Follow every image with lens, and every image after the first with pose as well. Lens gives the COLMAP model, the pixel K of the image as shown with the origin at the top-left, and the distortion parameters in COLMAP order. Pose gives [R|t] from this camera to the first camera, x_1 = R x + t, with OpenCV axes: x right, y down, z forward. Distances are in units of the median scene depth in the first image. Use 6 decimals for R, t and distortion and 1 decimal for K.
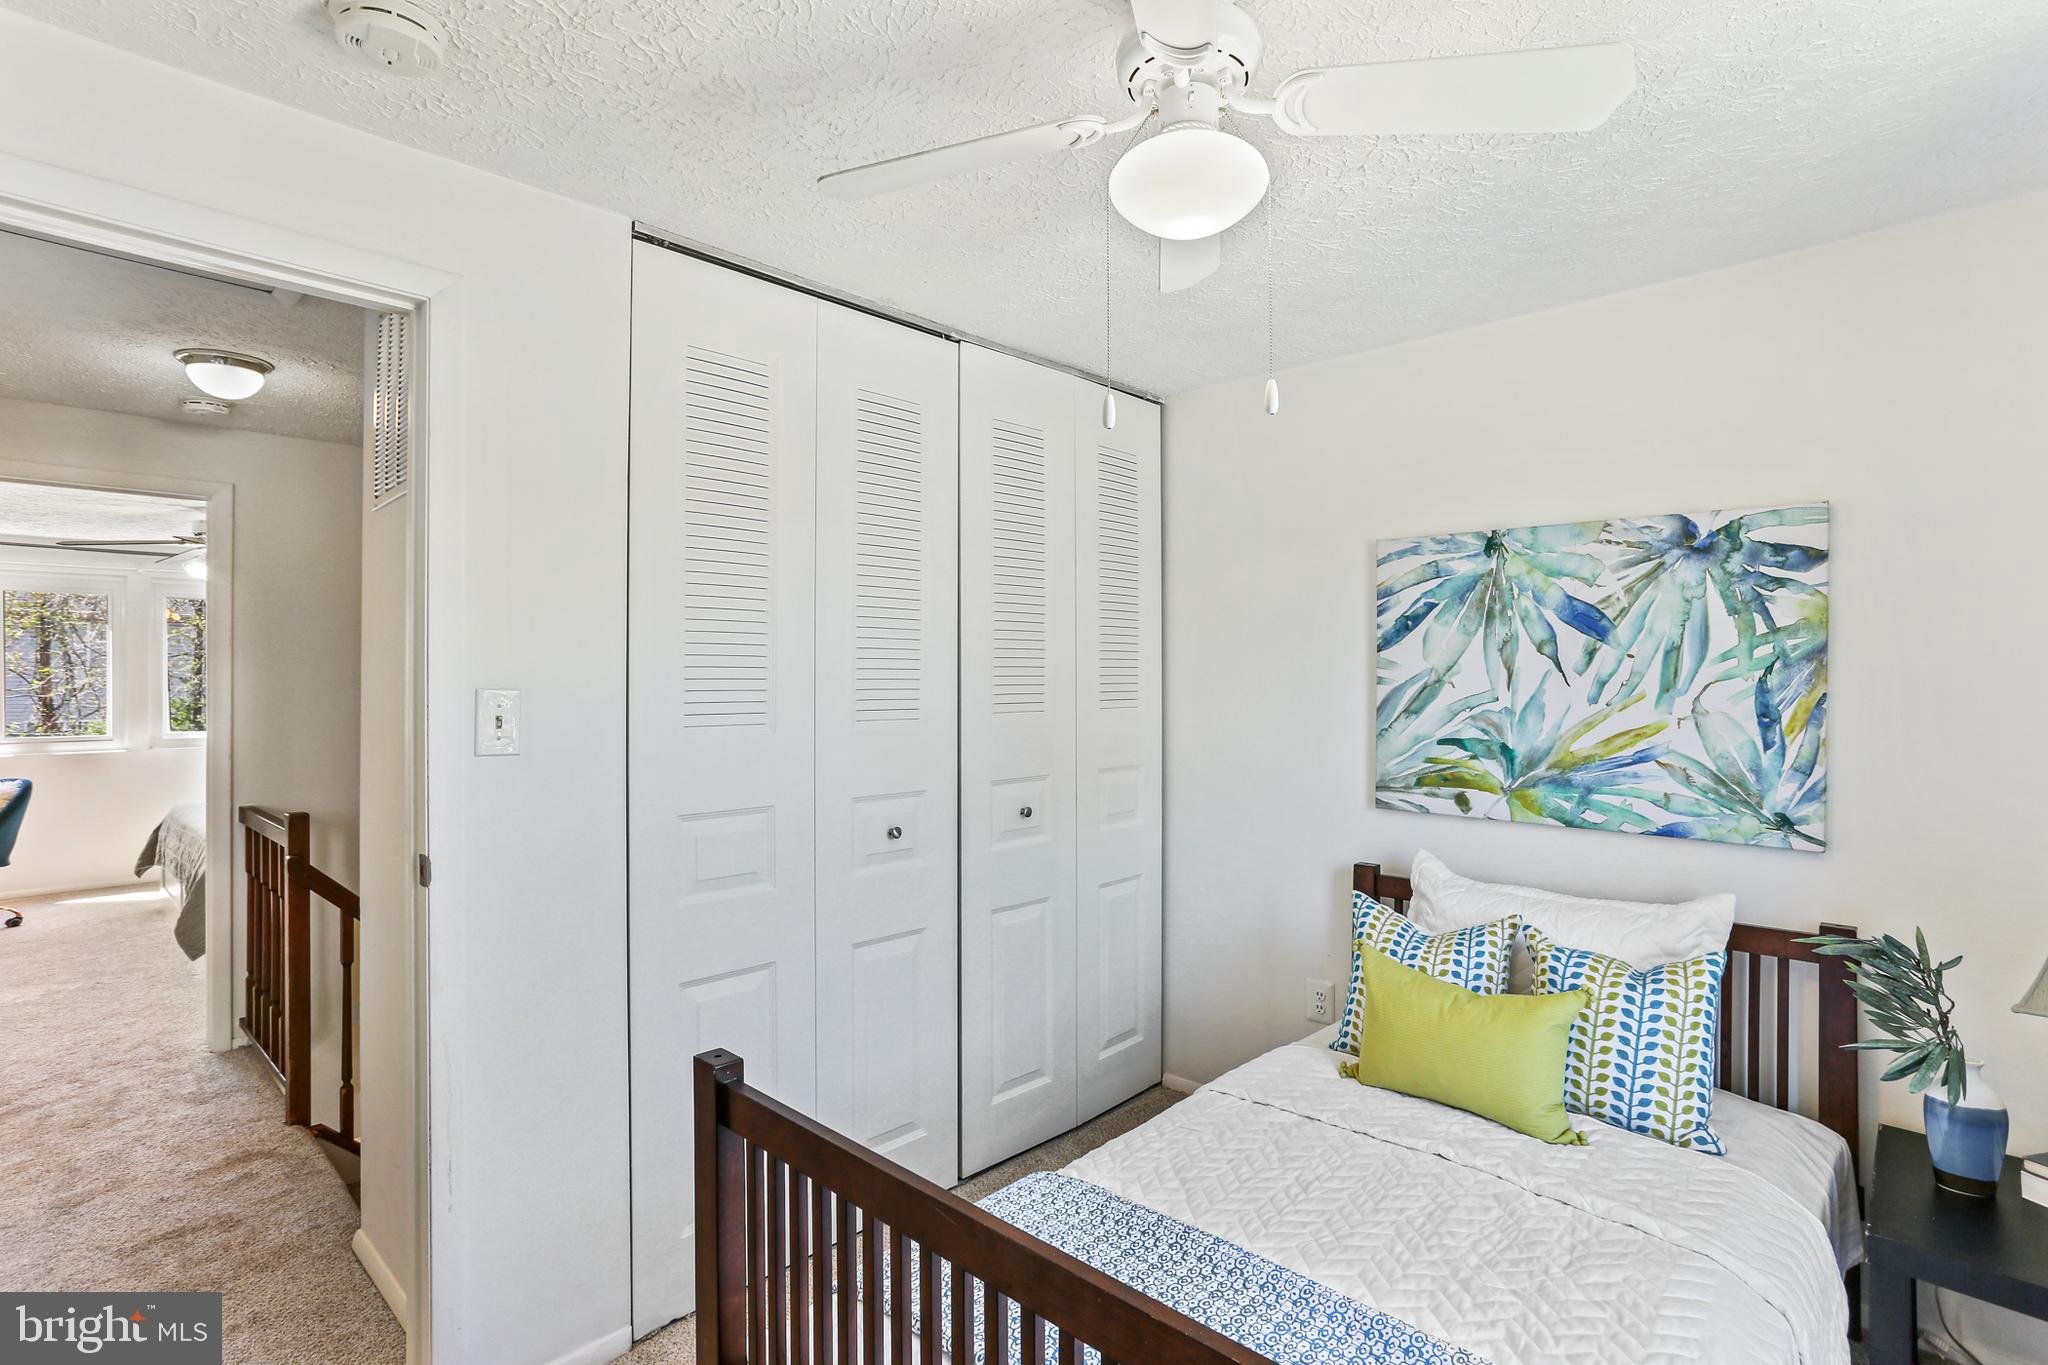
lens RADIAL K [[1019.7, 0, 1021.6], [0, 1019.7, 674.4], [0, 0, 1]] dist [-0.036280, 0.022272]
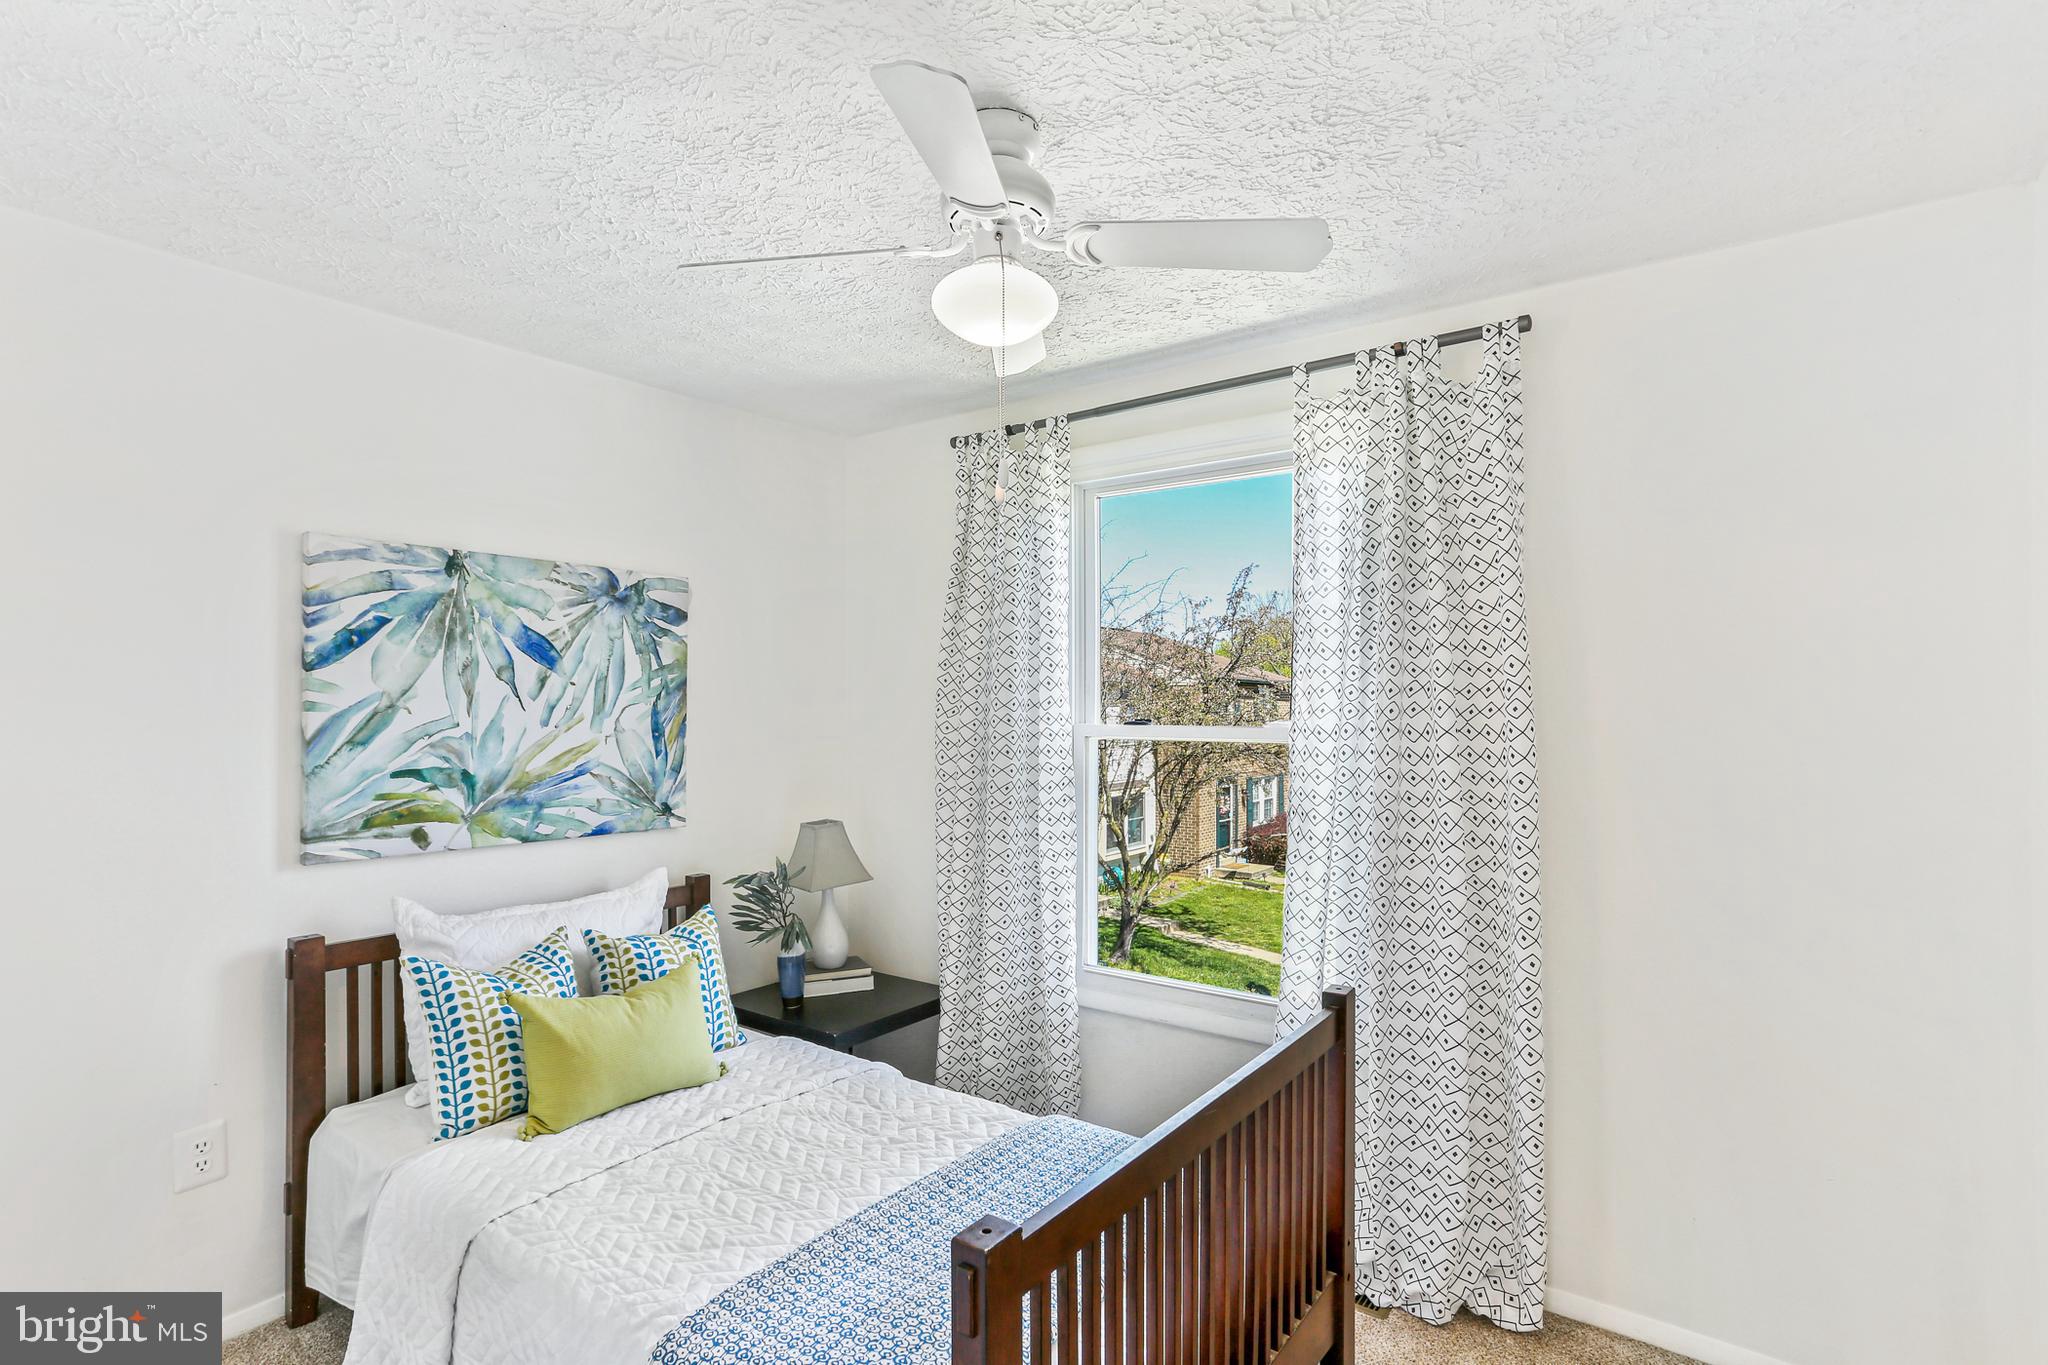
lens RADIAL K [[1019.7, 0, 1025.6], [0, 1019.7, 698.7], [0, 0, 1]] dist [-0.036280, 0.022272]
pose [[-0.135097, 0.002078, 0.990830, -0.587563], [-0.004382, 0.999987, -0.002694, -0.000312], [-0.990823, -0.004706, -0.135086, 0.621372]]
